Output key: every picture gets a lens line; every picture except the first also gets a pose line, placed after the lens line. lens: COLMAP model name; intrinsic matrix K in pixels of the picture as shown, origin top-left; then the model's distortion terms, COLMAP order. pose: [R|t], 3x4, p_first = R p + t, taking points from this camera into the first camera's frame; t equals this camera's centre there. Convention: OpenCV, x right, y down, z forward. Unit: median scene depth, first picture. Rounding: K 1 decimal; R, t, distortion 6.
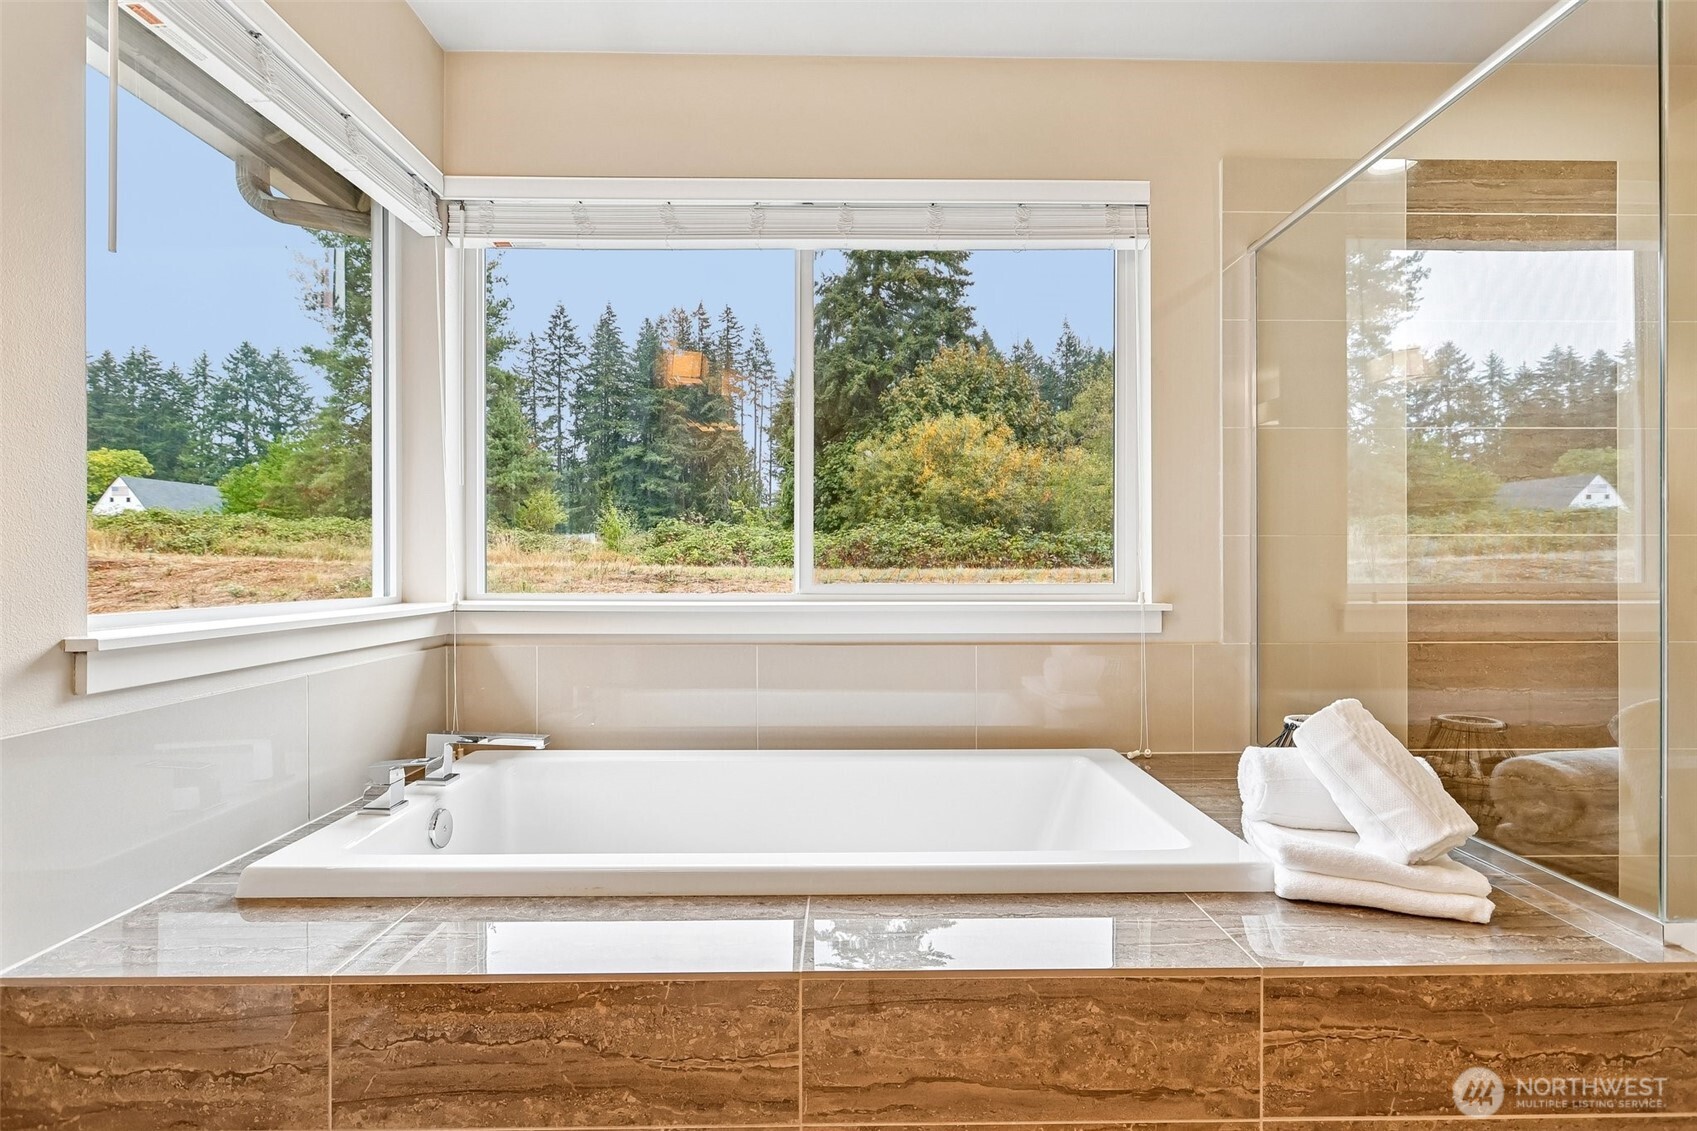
lens RADIAL K [[803.2, 0, 856.4], [0, 803.2, 567.9], [0, 0, 1]] dist [0.000550, 0.000864]
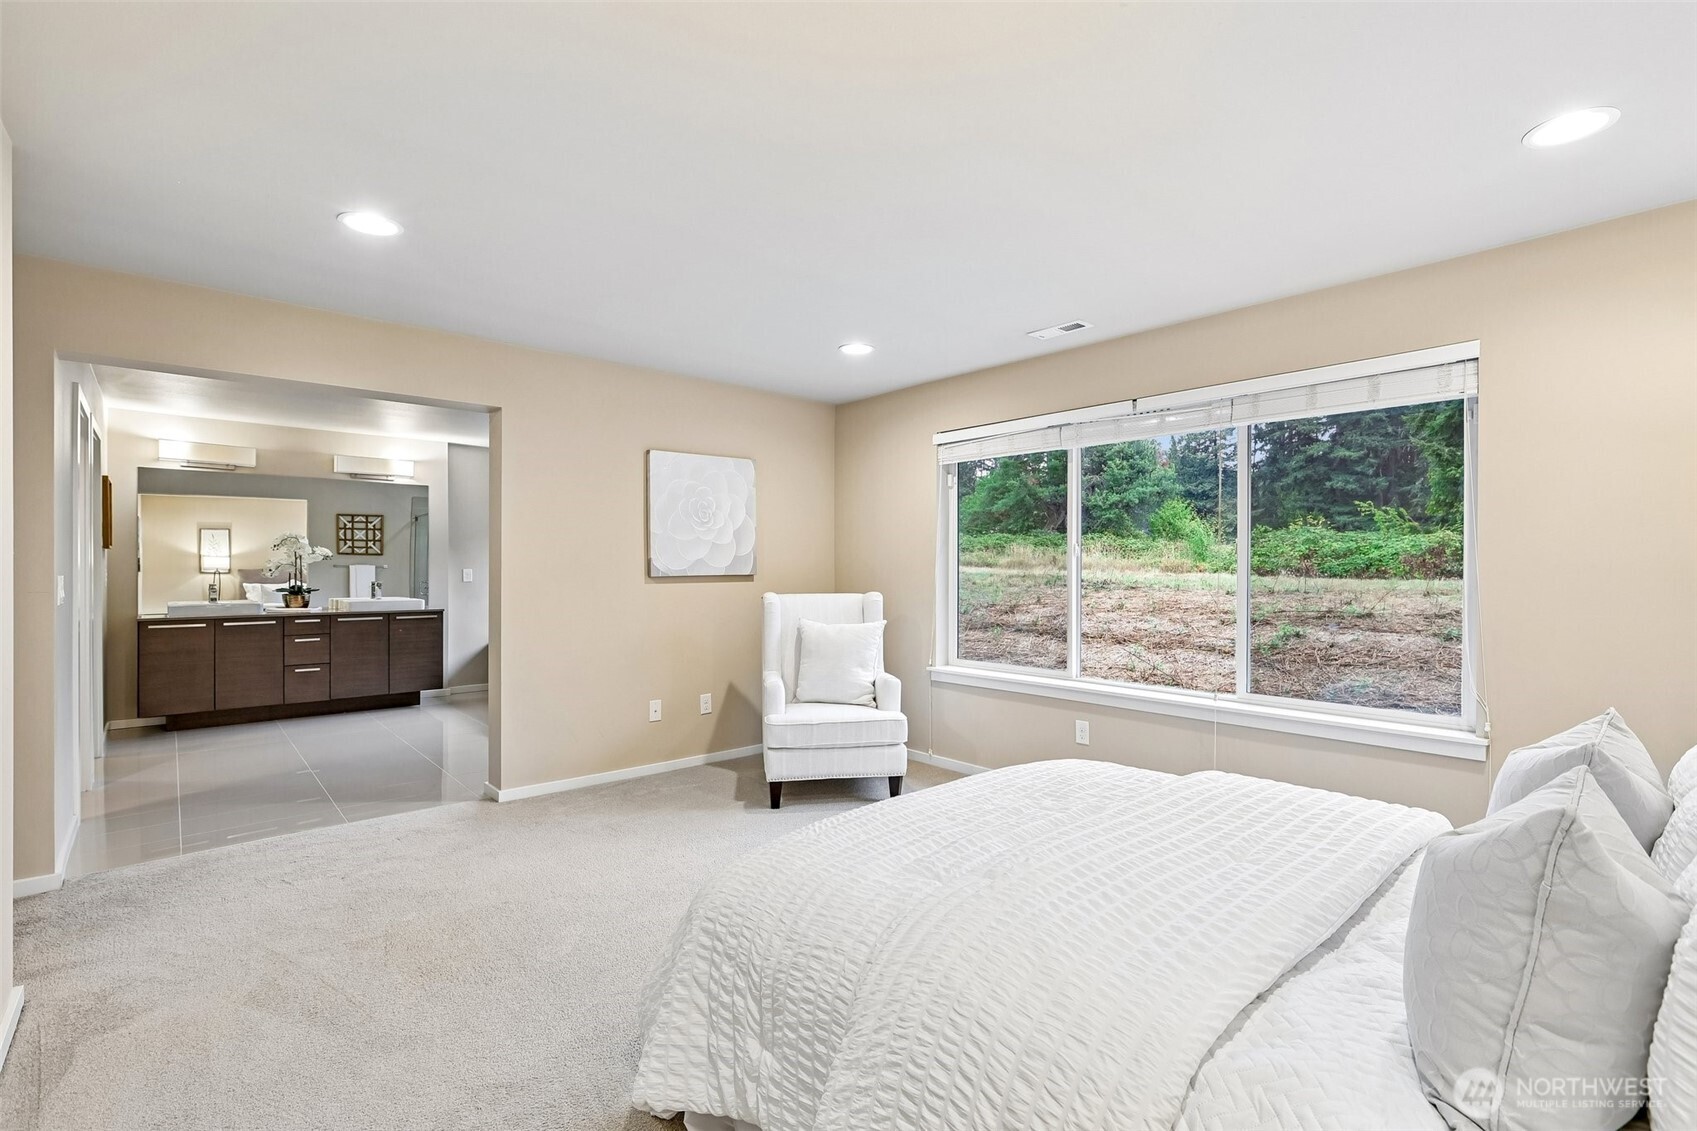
lens RADIAL K [[773.5, 0, 863.7], [0, 773.5, 565.9], [0, 0, 1]] dist [0.003973, 0.000331]
pose [[0.665386, 0.002366, -0.746496, 0.180375], [-0.005840, 0.999981, -0.002036, -0.005697], [0.746477, 0.005714, 0.665387, -0.034629]]
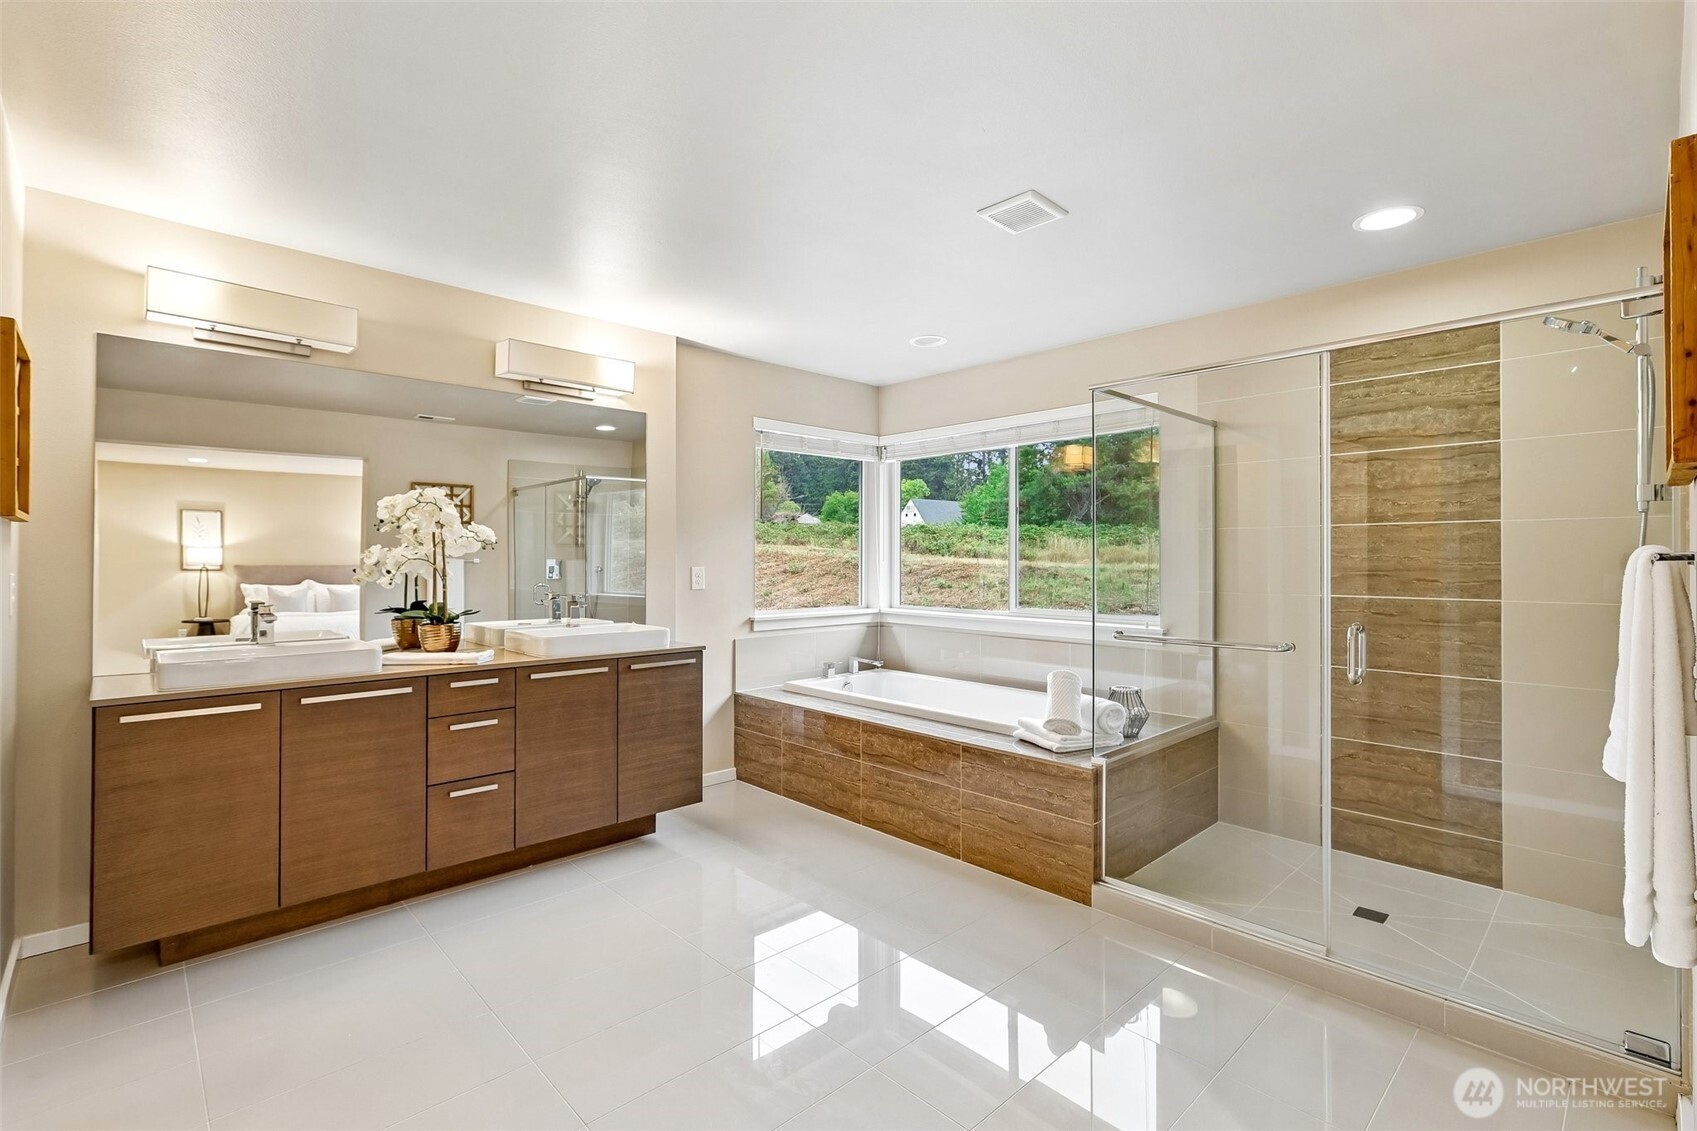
lens RADIAL K [[768.7, 0, 856.6], [0, 768.7, 553.7], [0, 0, 1]] dist [0.015637, -0.000024]
pose [[0.683209, -0.002507, -0.730219, 0.065371], [-0.005377, 0.999950, -0.008464, -0.005938], [0.730203, 0.009709, 0.683161, -0.037478]]
